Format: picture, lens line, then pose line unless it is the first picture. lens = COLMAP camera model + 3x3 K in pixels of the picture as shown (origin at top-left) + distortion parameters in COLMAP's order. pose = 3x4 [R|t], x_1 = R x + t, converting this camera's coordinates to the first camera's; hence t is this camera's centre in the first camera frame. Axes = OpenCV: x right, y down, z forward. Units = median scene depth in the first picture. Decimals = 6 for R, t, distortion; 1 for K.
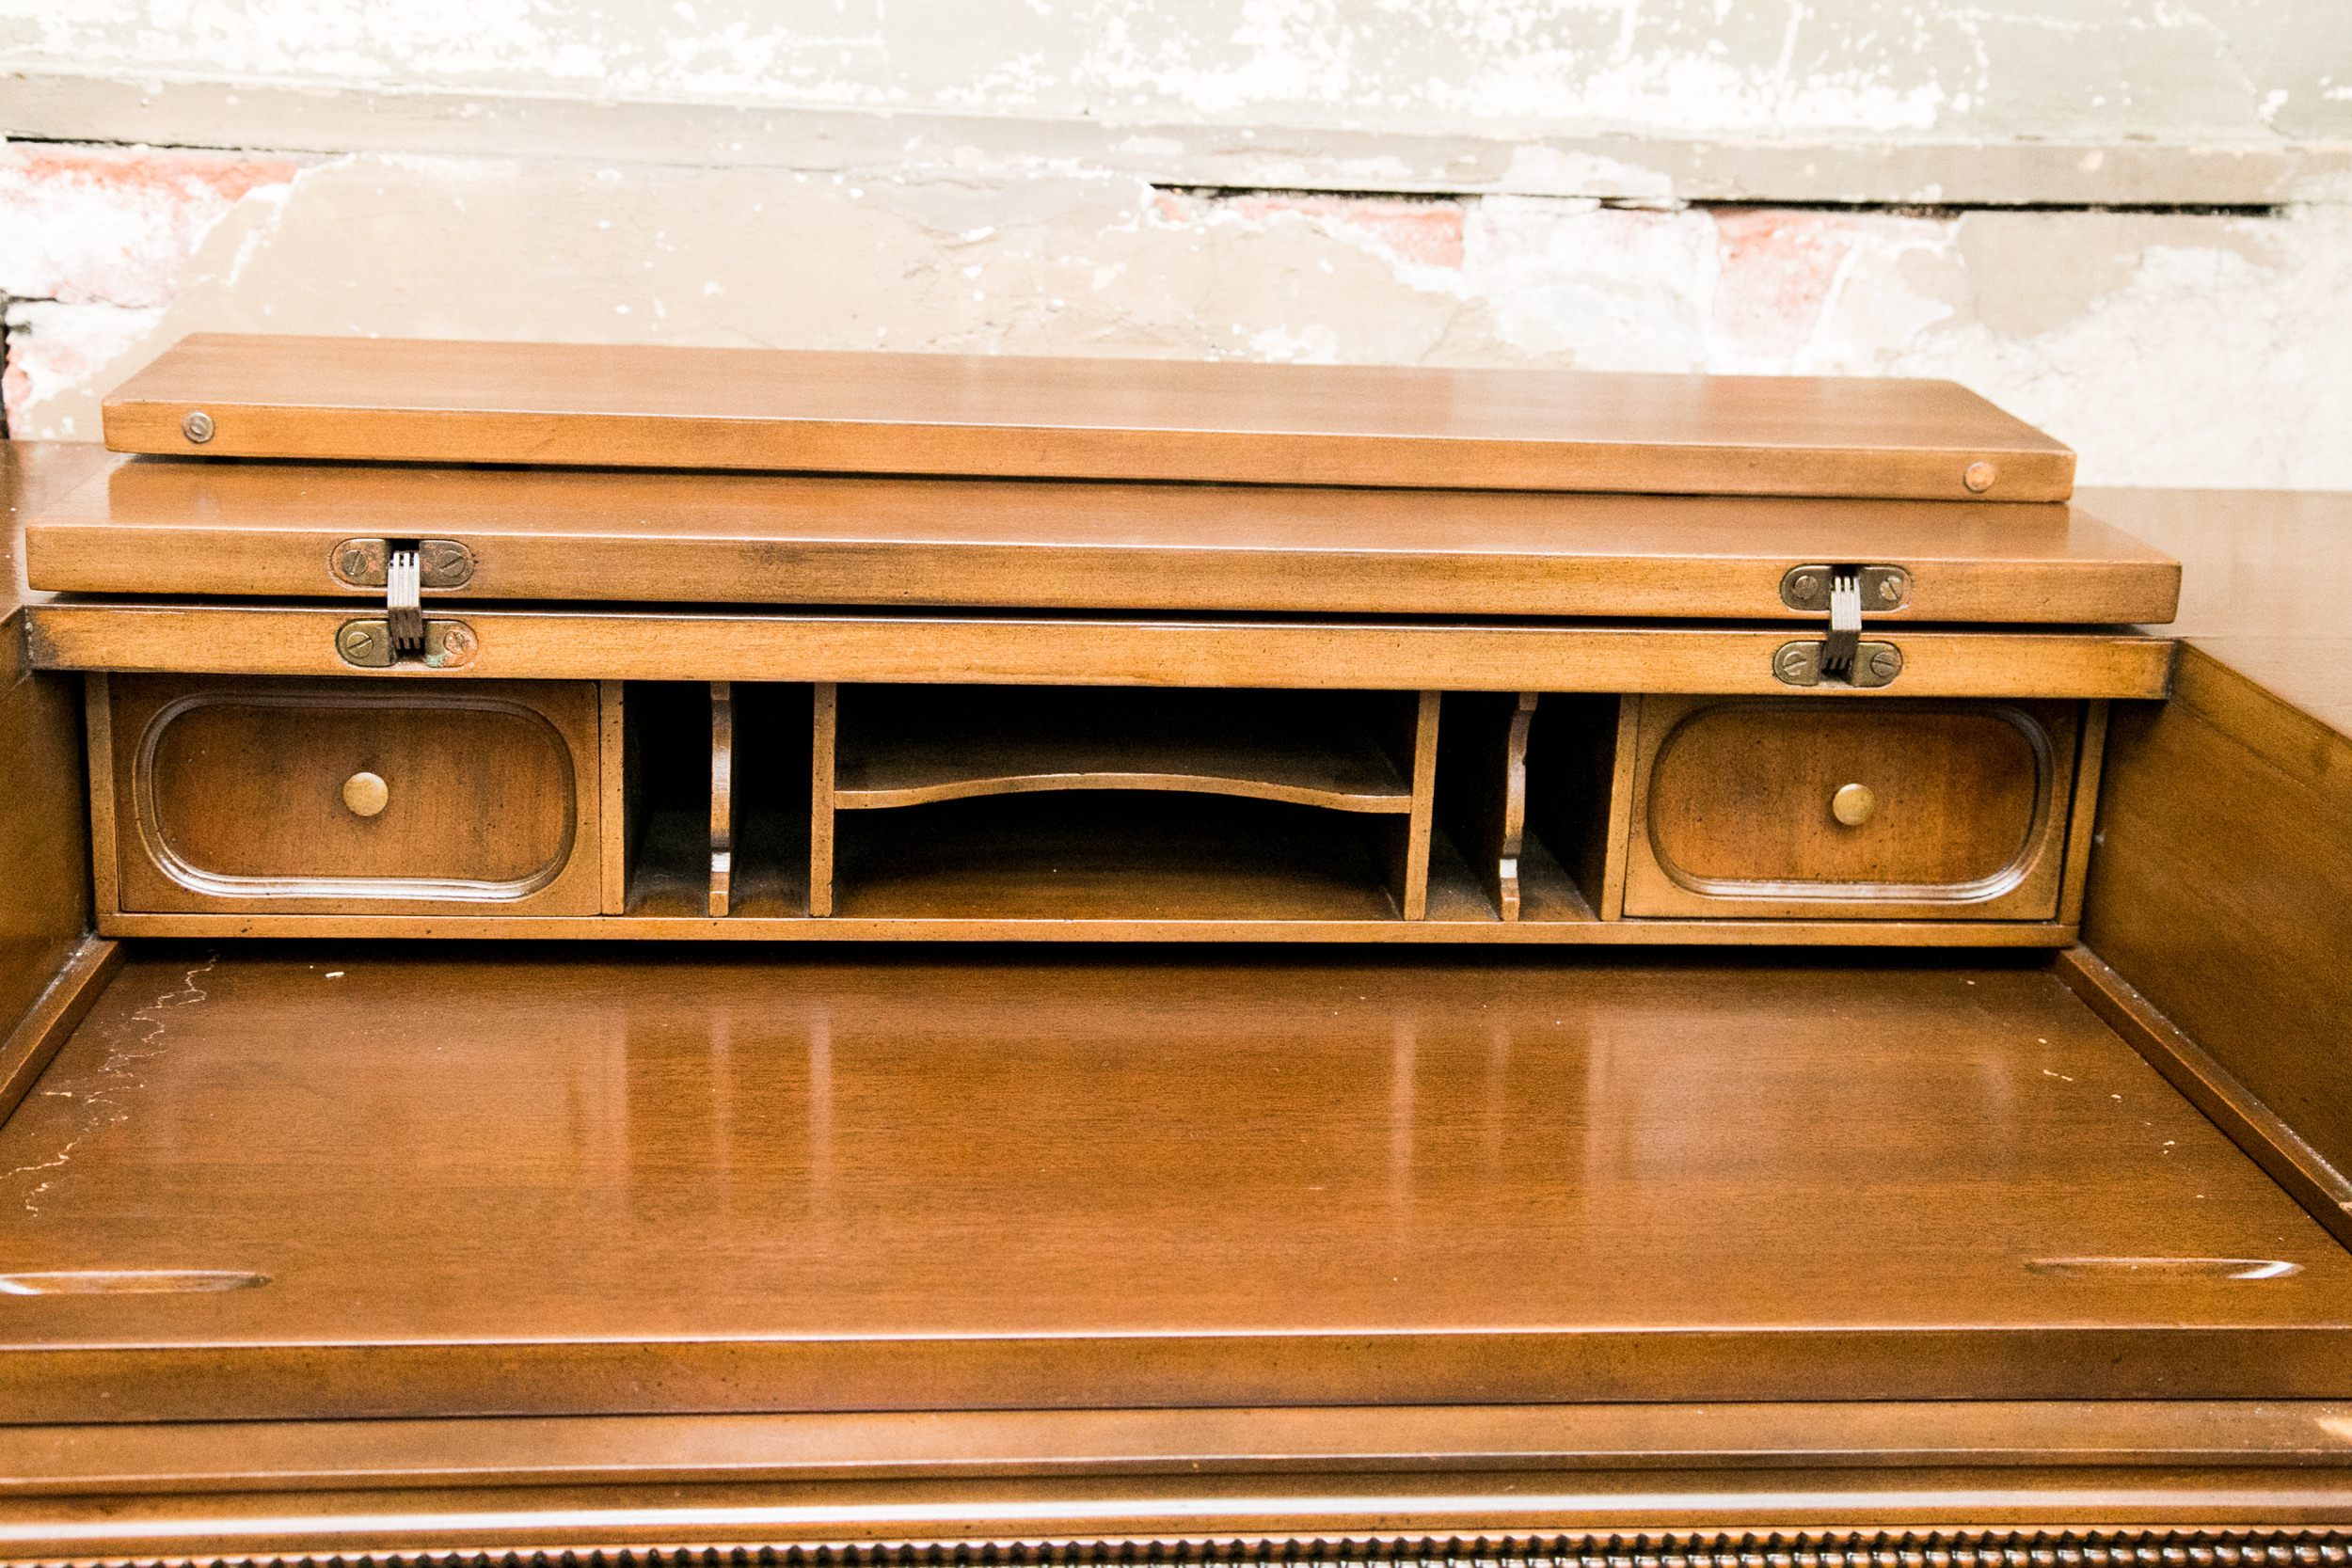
lens RADIAL K [[2924.6, 0, 1163.4], [0, 2924.6, 772.0], [0, 0, 1]] dist [0.070907, 0.038602]
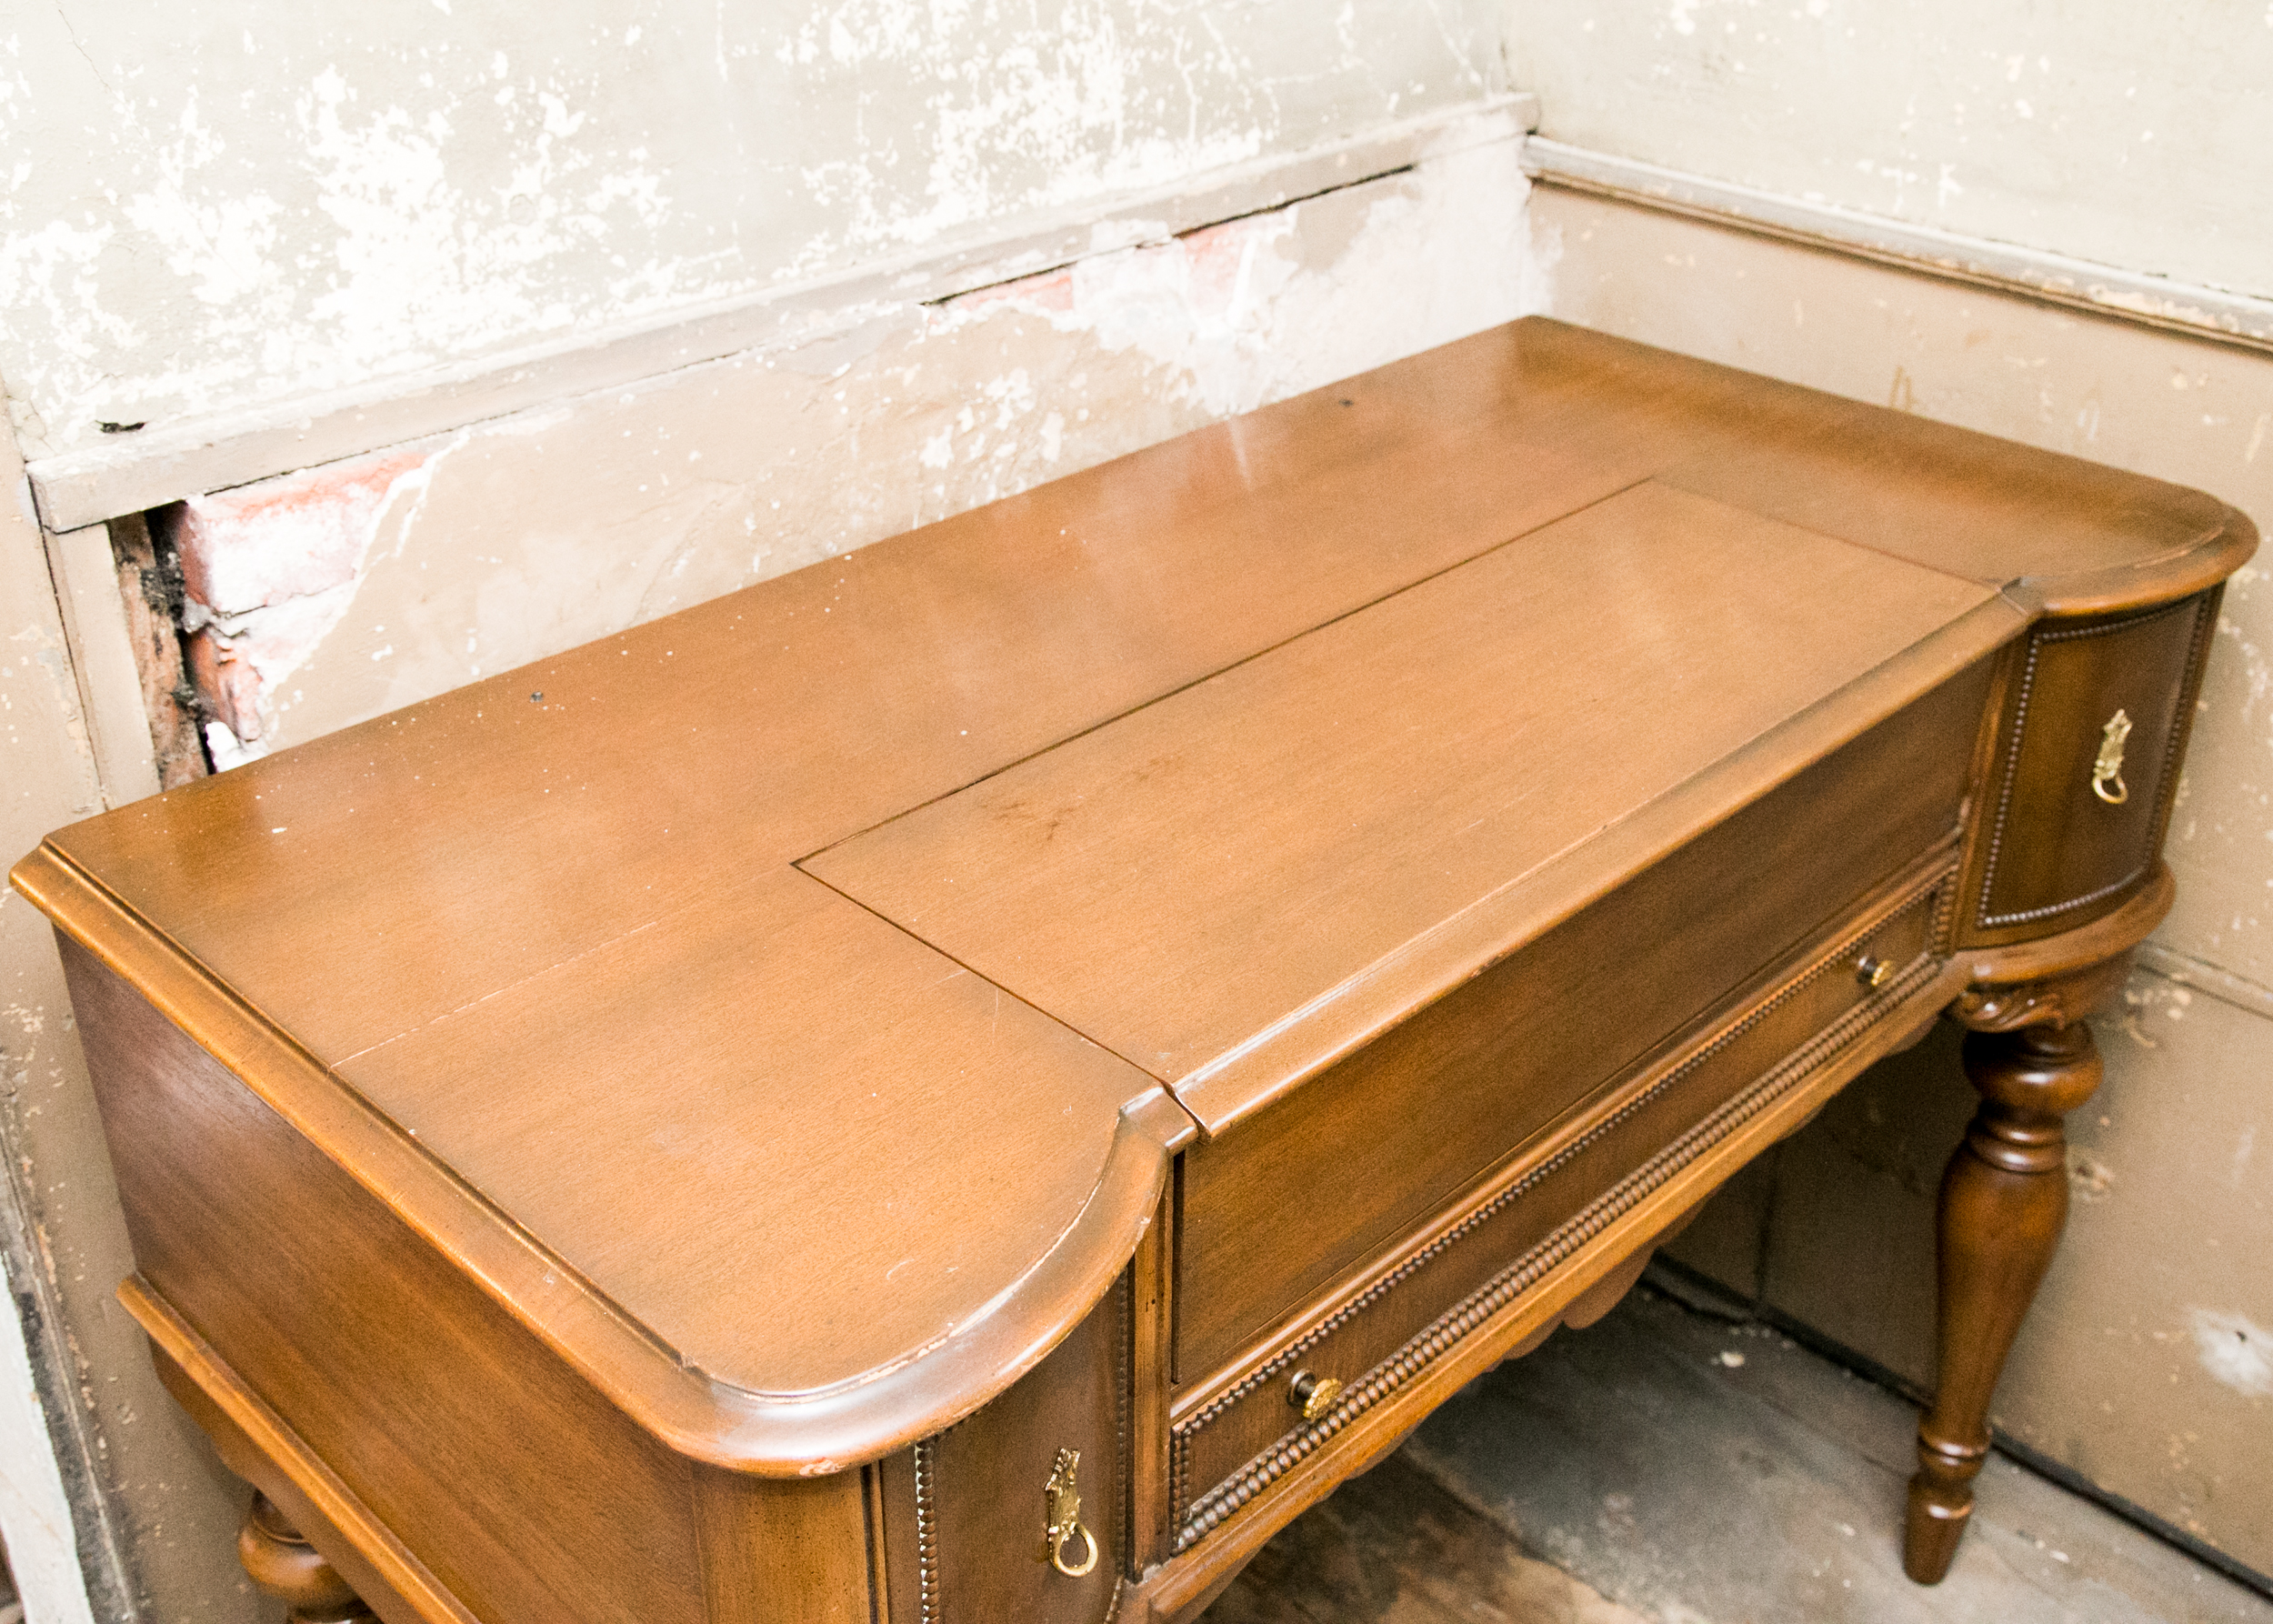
lens RADIAL K [[2423.1, 0, 1160.9], [0, 2423.1, 798.6], [0, 0, 1]] dist [-0.023441, 0.119582]
pose [[0.758390, -0.340572, 0.555748, -0.689614], [0.205657, 0.934110, 0.291793, -0.306985], [-0.618507, -0.106999, 0.778460, -0.048670]]
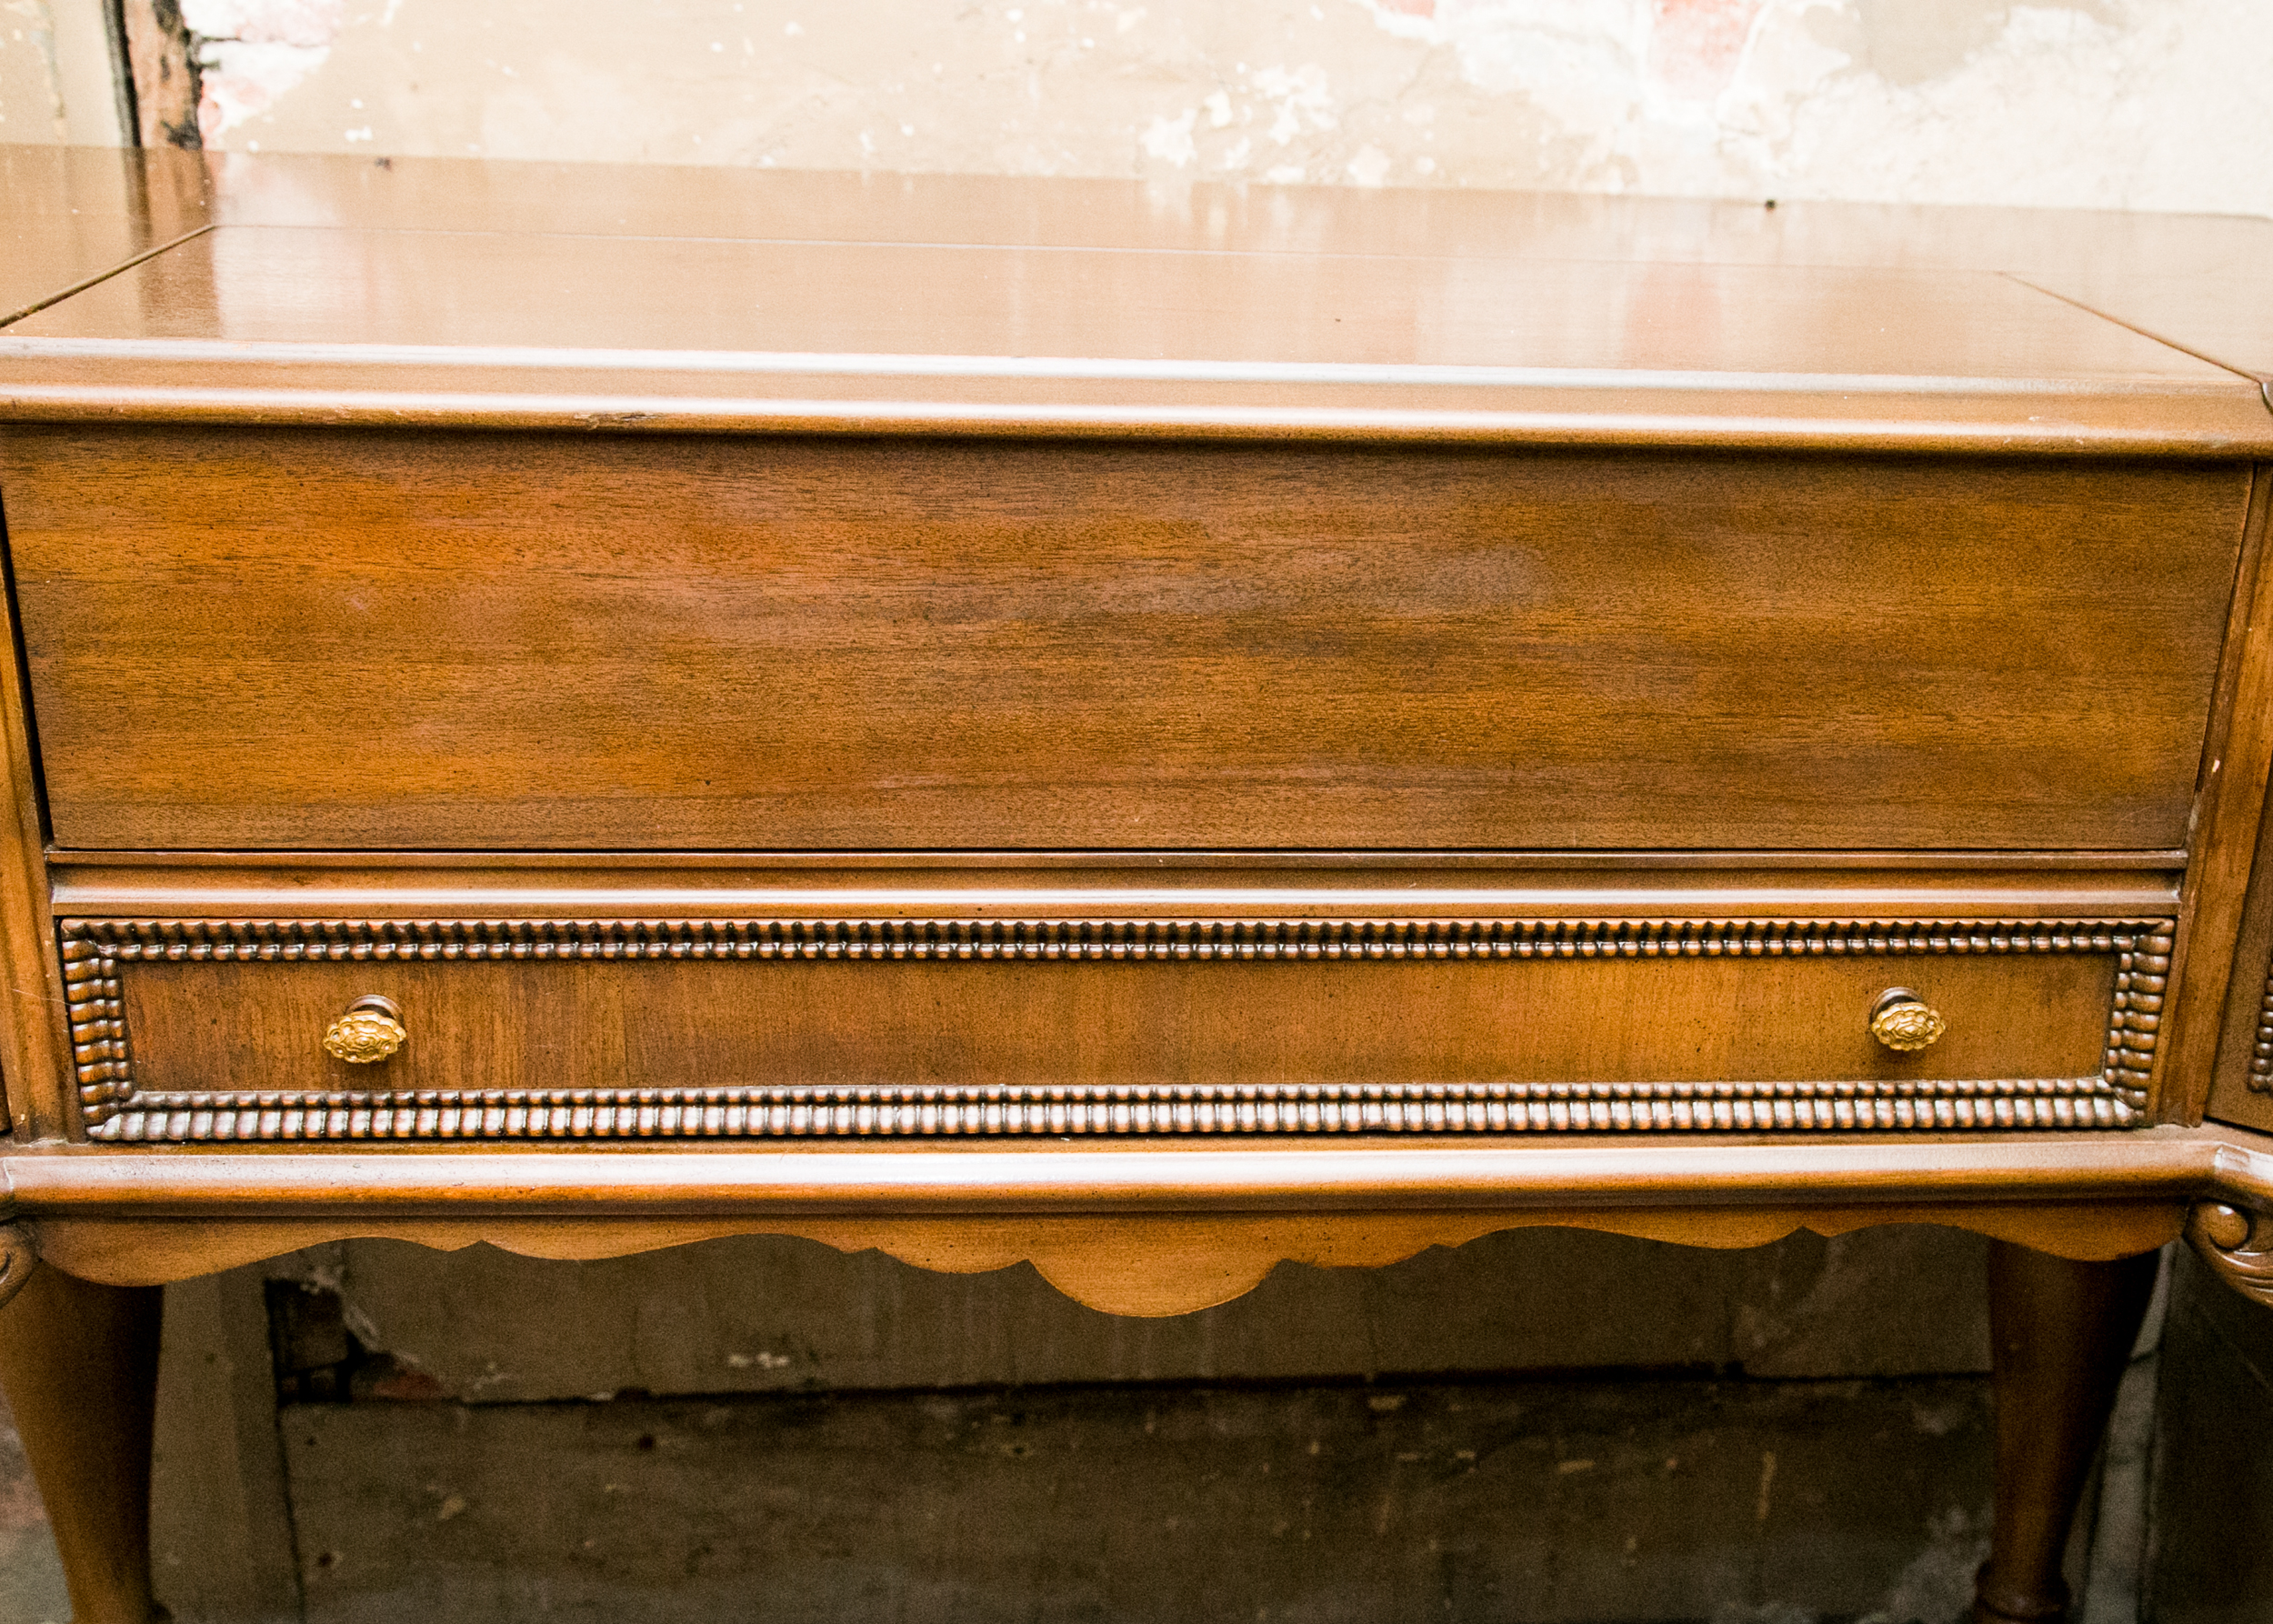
lens RADIAL K [[2620.1, 0, 1277.1], [0, 2620.1, 911.5], [0, 0, 1]] dist [-0.022882, 0.065040]
pose [[0.999979, -0.001270, 0.006384, 0.033486], [0.000760, 0.996849, 0.079321, 0.105967], [-0.006464, -0.079314, 0.996829, -0.073223]]
